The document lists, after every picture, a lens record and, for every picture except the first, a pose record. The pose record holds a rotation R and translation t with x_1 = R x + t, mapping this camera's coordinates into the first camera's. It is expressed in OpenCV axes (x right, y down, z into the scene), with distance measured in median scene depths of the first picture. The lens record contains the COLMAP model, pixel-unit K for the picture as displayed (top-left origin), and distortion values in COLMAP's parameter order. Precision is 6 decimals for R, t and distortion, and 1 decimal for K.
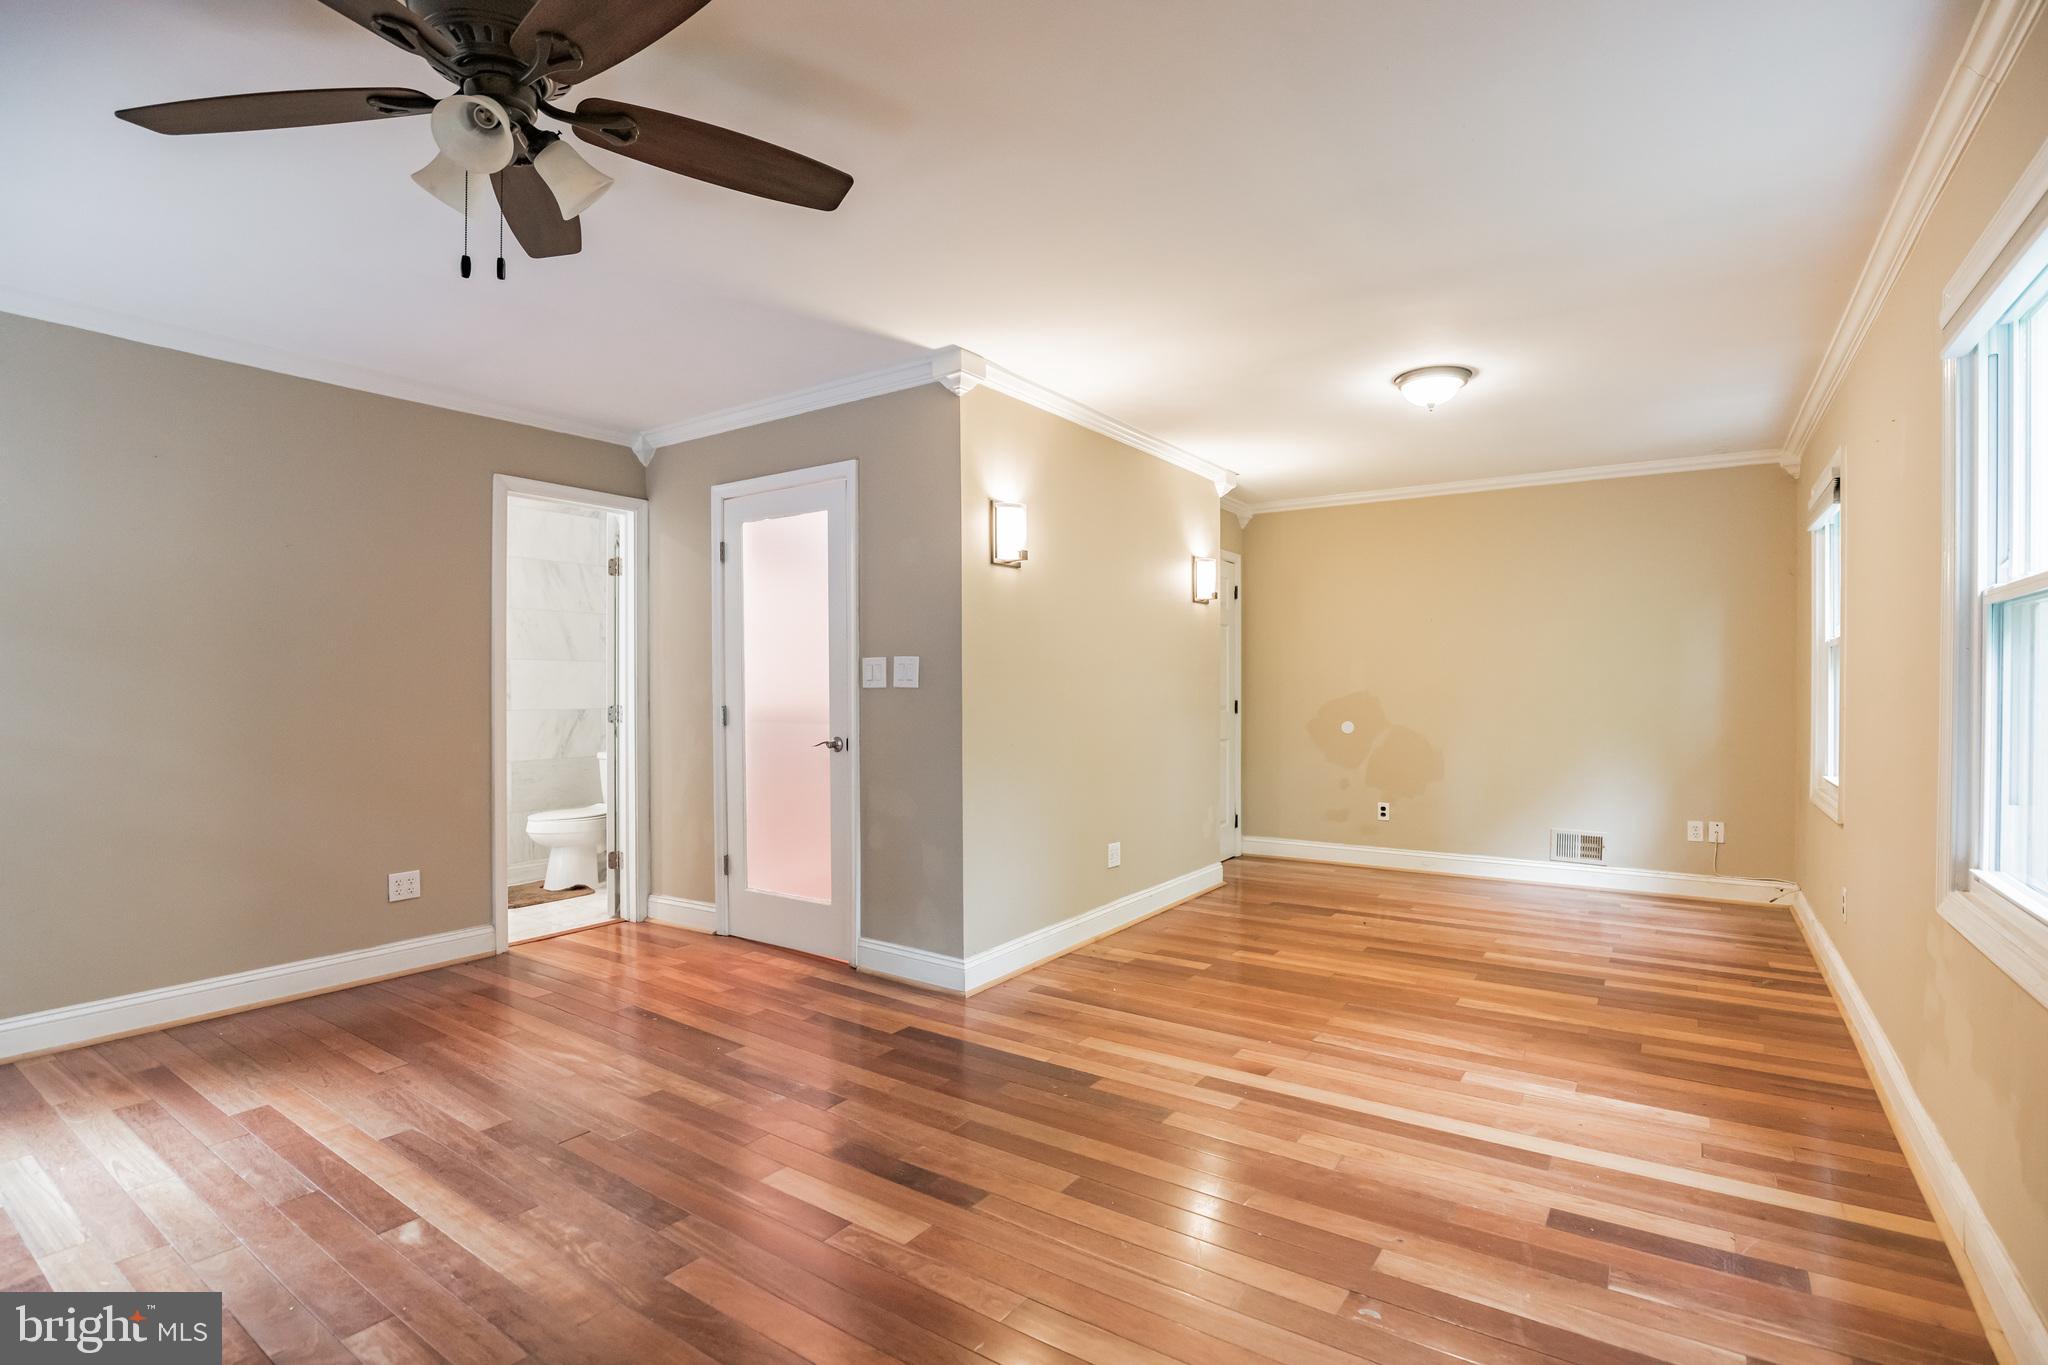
lens RADIAL K [[954.0, 0, 1035.5], [0, 954.0, 707.7], [0, 0, 1]] dist [-0.027152, -0.000042]
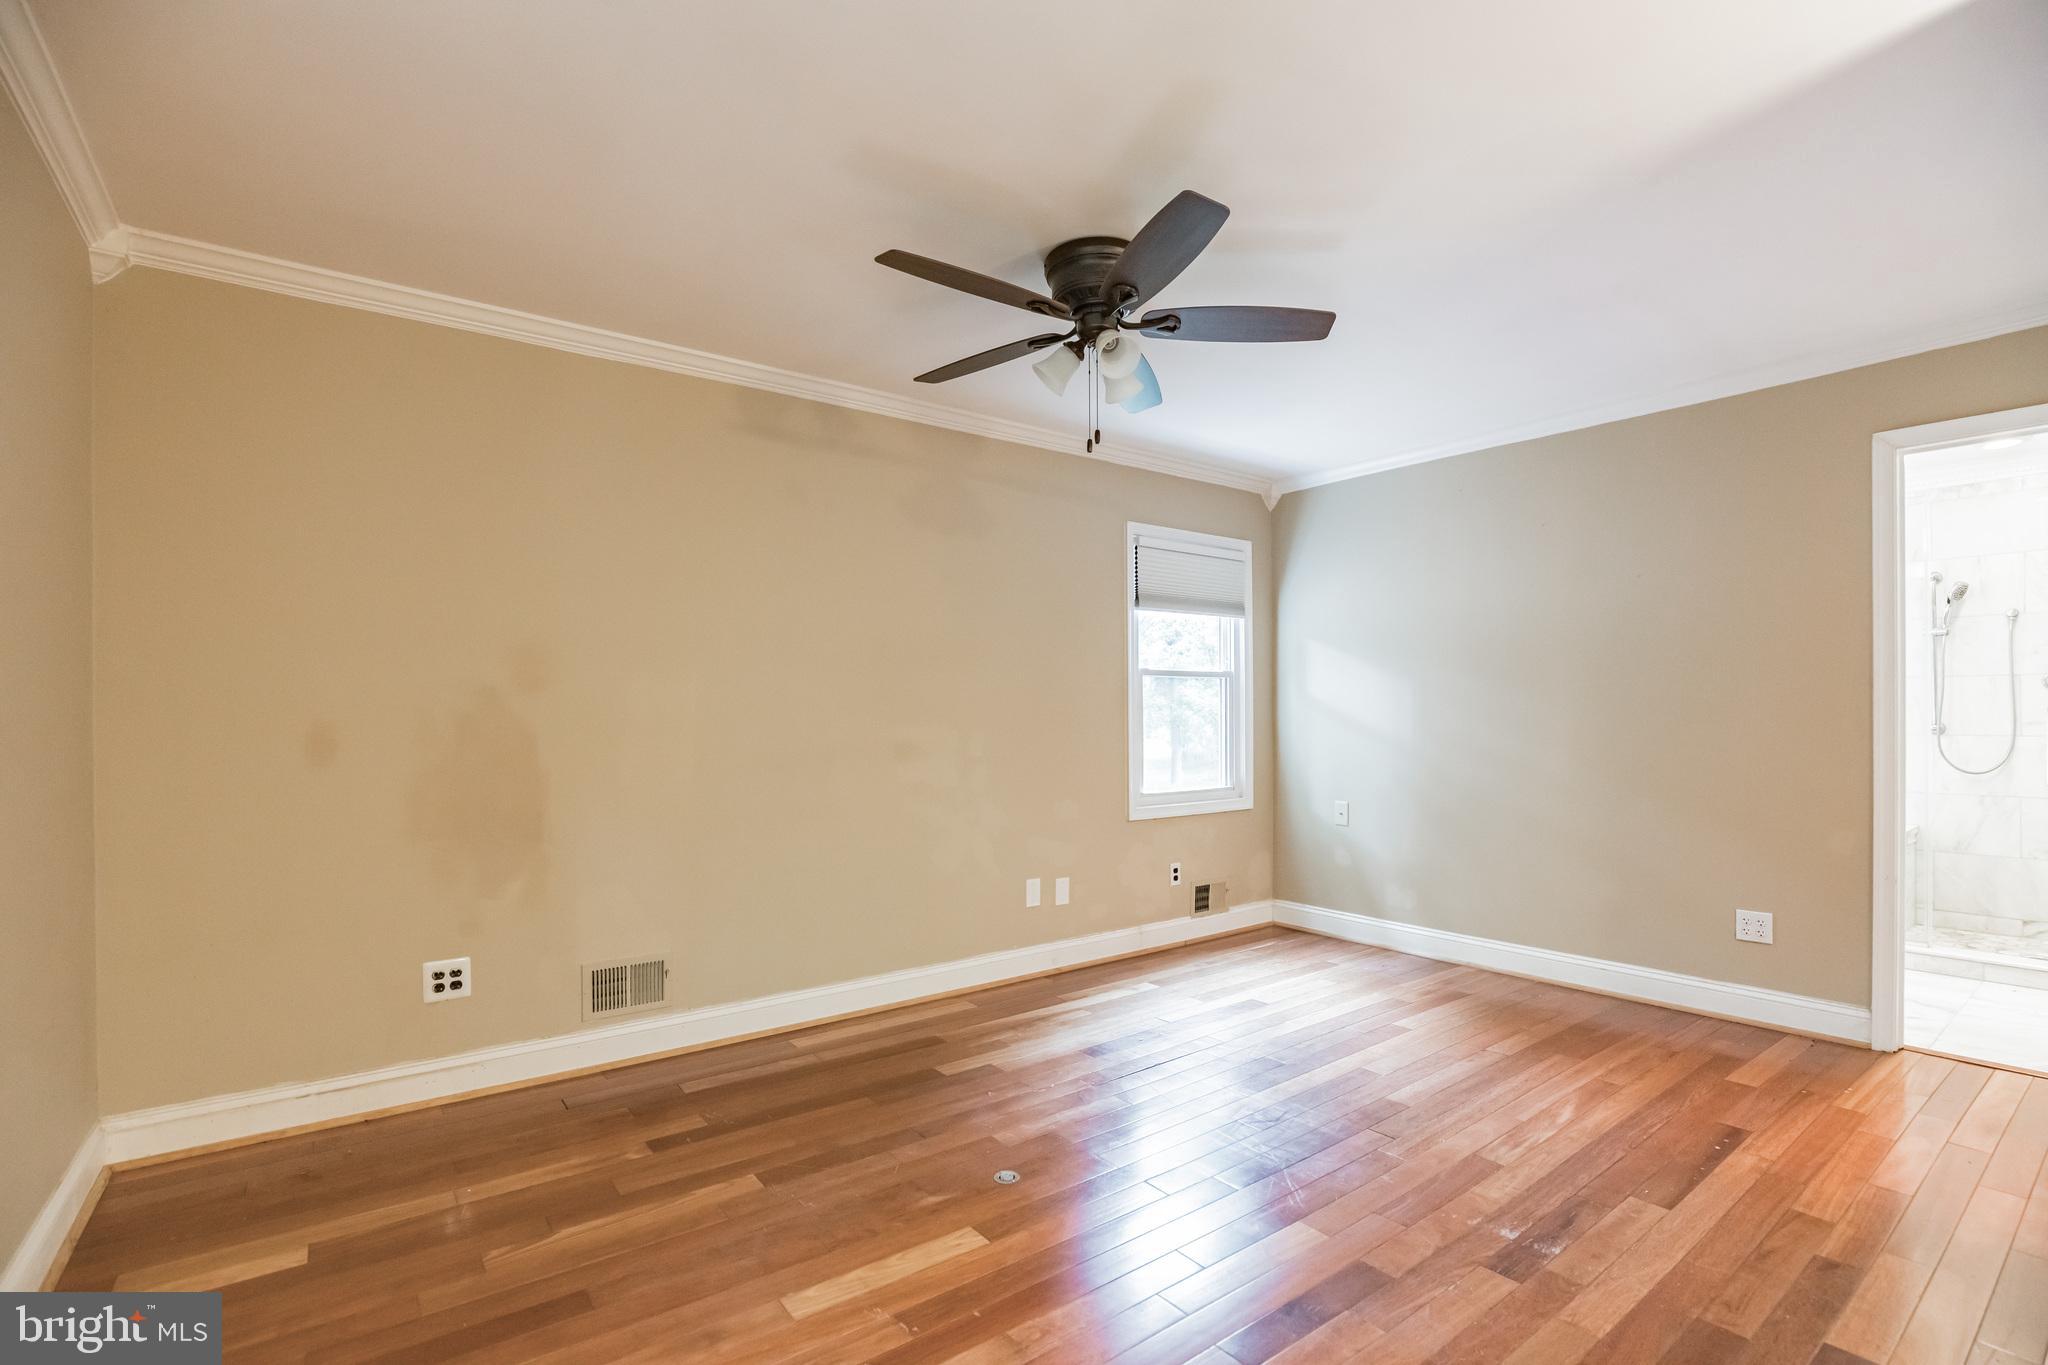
lens RADIAL K [[954.0, 0, 1035.5], [0, 954.0, 707.7], [0, 0, 1]] dist [-0.027152, -0.000042]
pose [[-0.286759, -0.011248, -0.957937, 0.498851], [-0.032218, 0.999479, -0.002091, 0.005345], [0.957461, 0.030263, -0.286972, 0.760653]]
